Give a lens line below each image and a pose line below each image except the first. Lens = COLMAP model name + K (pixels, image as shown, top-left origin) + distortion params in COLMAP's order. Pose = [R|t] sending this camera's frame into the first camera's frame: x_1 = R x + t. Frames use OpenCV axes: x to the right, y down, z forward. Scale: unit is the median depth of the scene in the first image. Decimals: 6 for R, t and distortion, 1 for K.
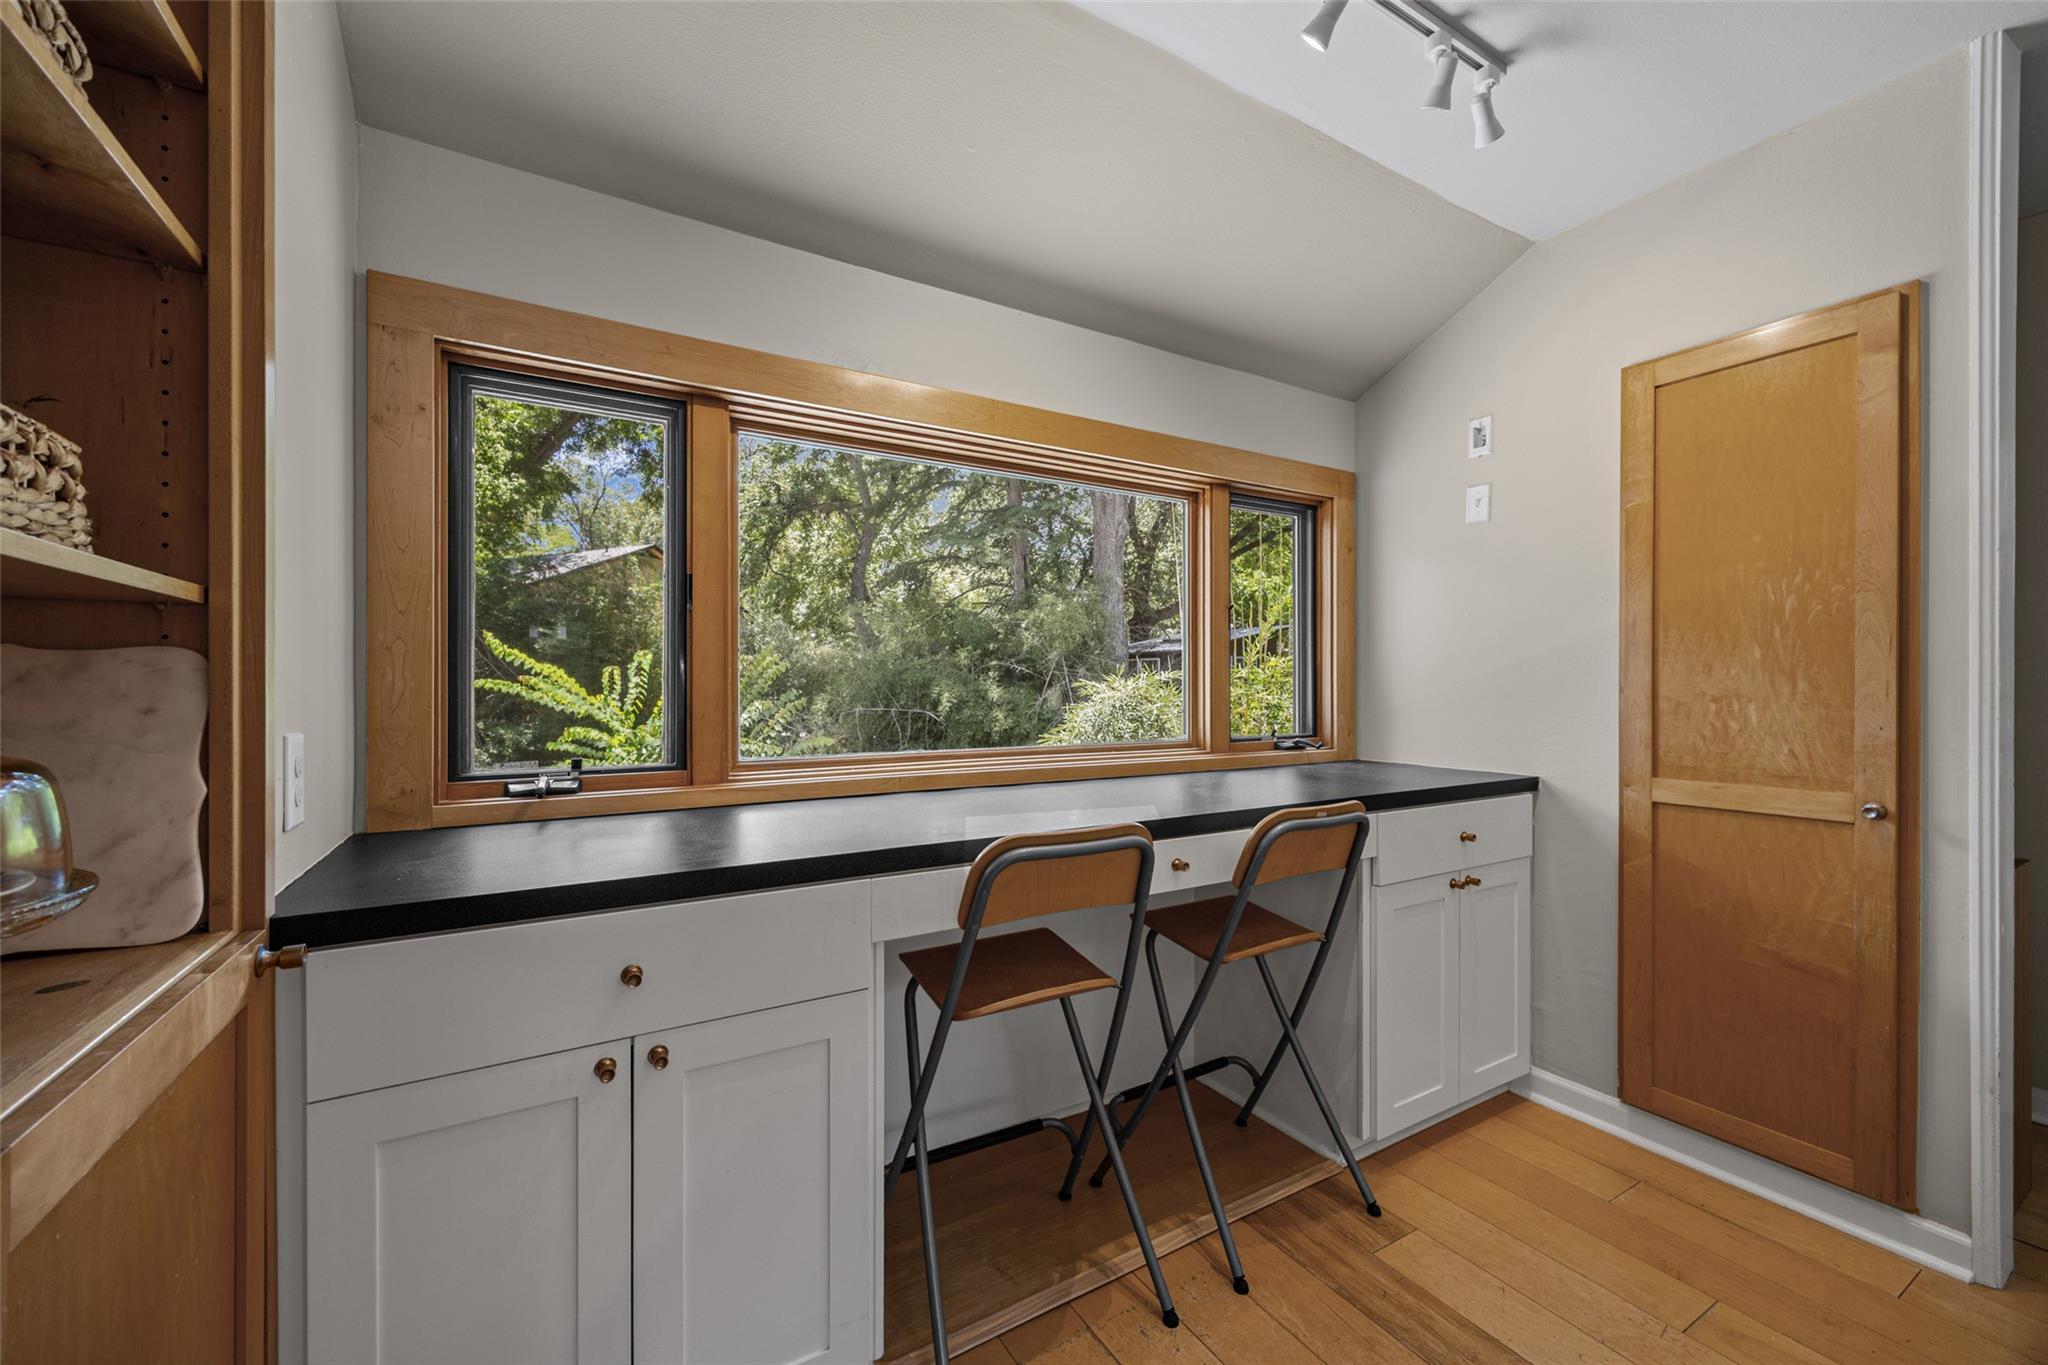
lens RADIAL K [[797.1, 0, 1029.8], [0, 797.1, 686.9], [0, 0, 1]] dist [0.002177, -0.000027]
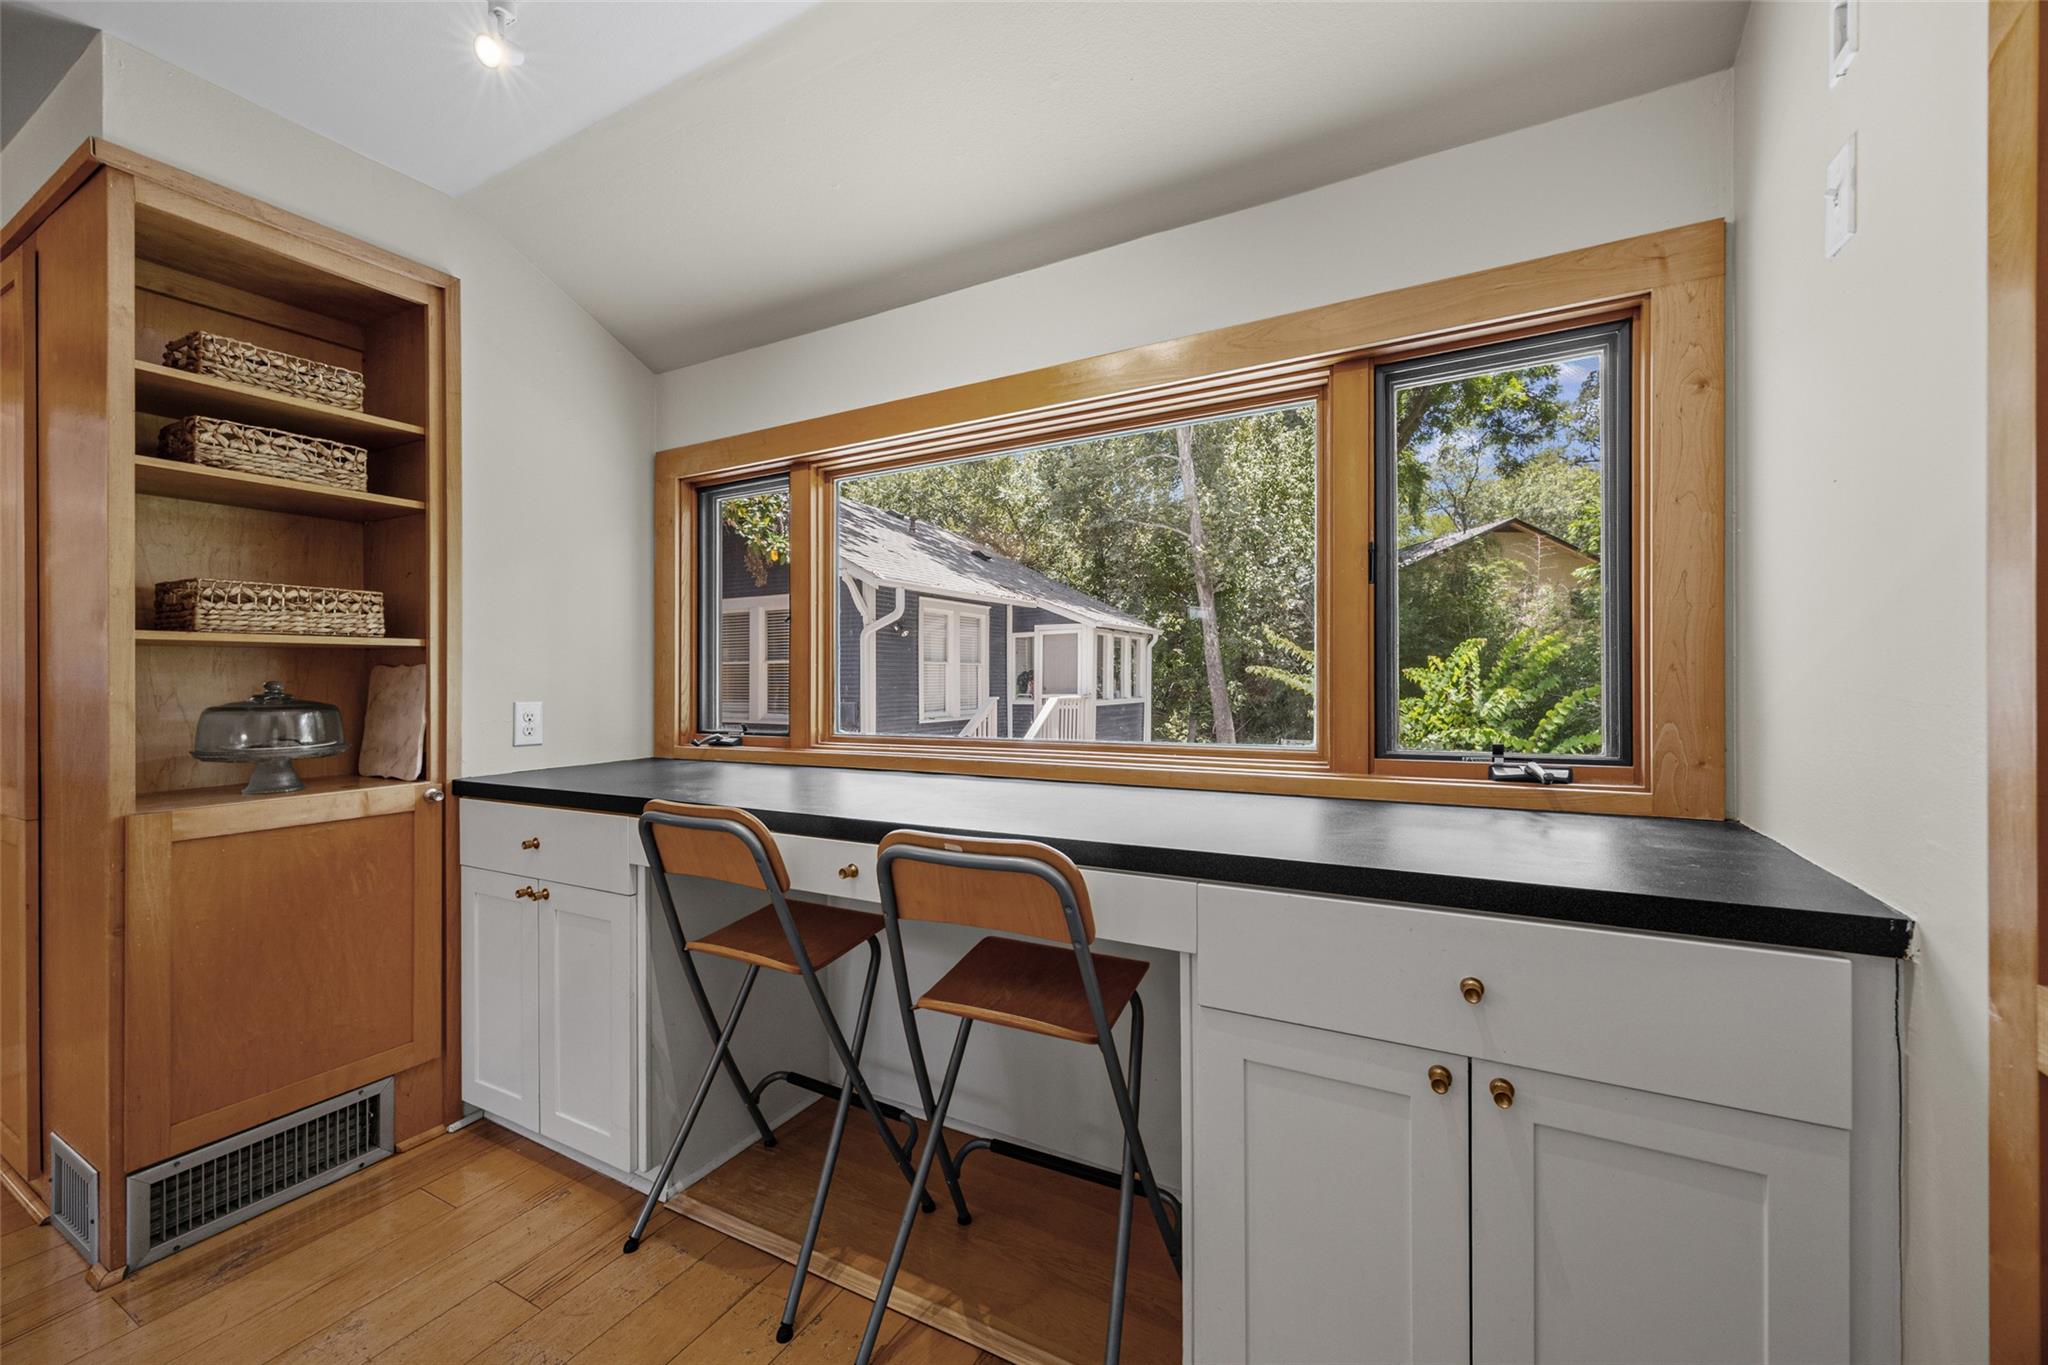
lens RADIAL K [[797.1, 0, 1006.1], [0, 797.1, 675.7], [0, 0, 1]] dist [0.002177, -0.000027]
pose [[0.508228, -0.002840, -0.861218, 0.572245], [0.007138, 0.999974, 0.000915, -0.000478], [0.861193, -0.006613, 0.508235, 0.373074]]
